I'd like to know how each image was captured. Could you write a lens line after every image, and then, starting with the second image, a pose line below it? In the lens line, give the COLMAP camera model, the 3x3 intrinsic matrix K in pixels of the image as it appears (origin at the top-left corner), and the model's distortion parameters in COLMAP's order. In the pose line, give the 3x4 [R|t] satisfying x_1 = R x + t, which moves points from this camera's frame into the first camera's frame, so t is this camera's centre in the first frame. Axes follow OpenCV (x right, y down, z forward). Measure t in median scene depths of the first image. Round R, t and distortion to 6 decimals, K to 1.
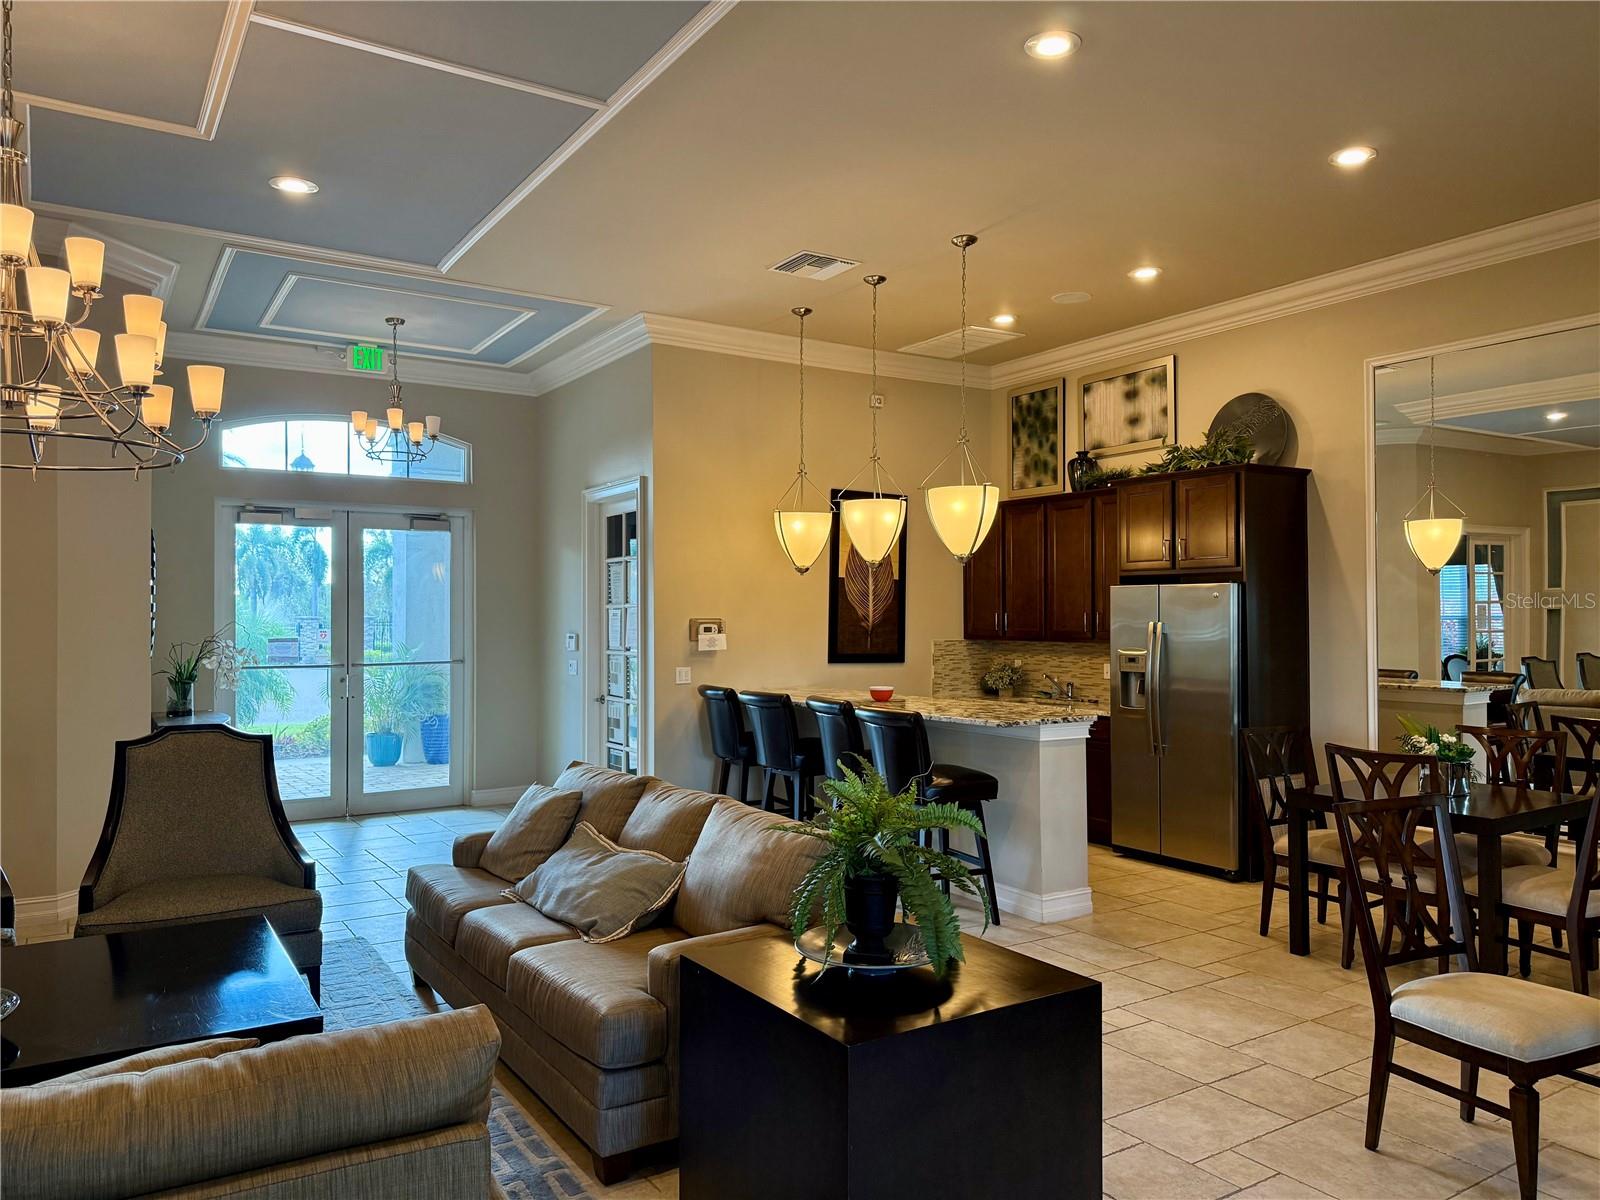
lens RADIAL K [[1138.6, 0, 808.8], [0, 1138.6, 598.5], [0, 0, 1]] dist [0.032470, -0.022692]
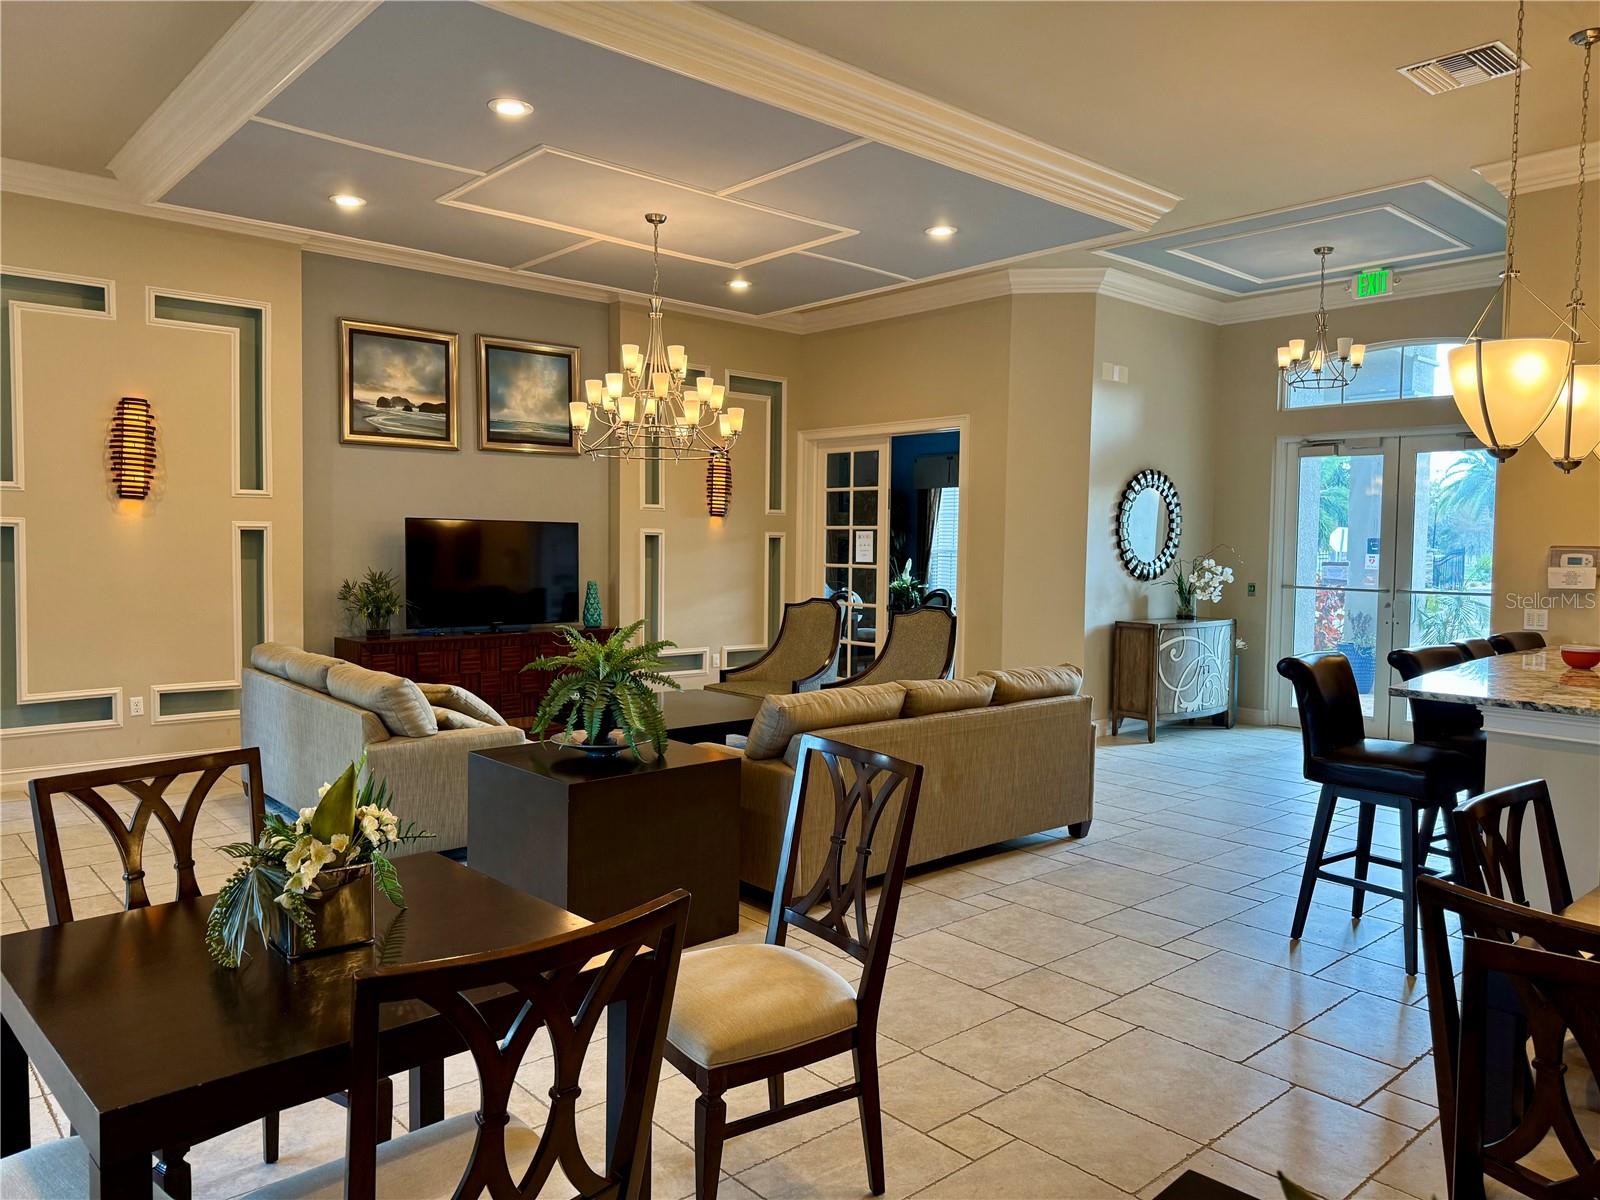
lens RADIAL K [[1138.6, 0, 809.7], [0, 1138.6, 601.3], [0, 0, 1]] dist [0.032470, -0.022692]
pose [[0.155203, 0.058083, -0.986174, 0.649546], [-0.001029, 0.998279, 0.058634, 0.011062], [0.987882, -0.008085, 0.154996, 0.425550]]
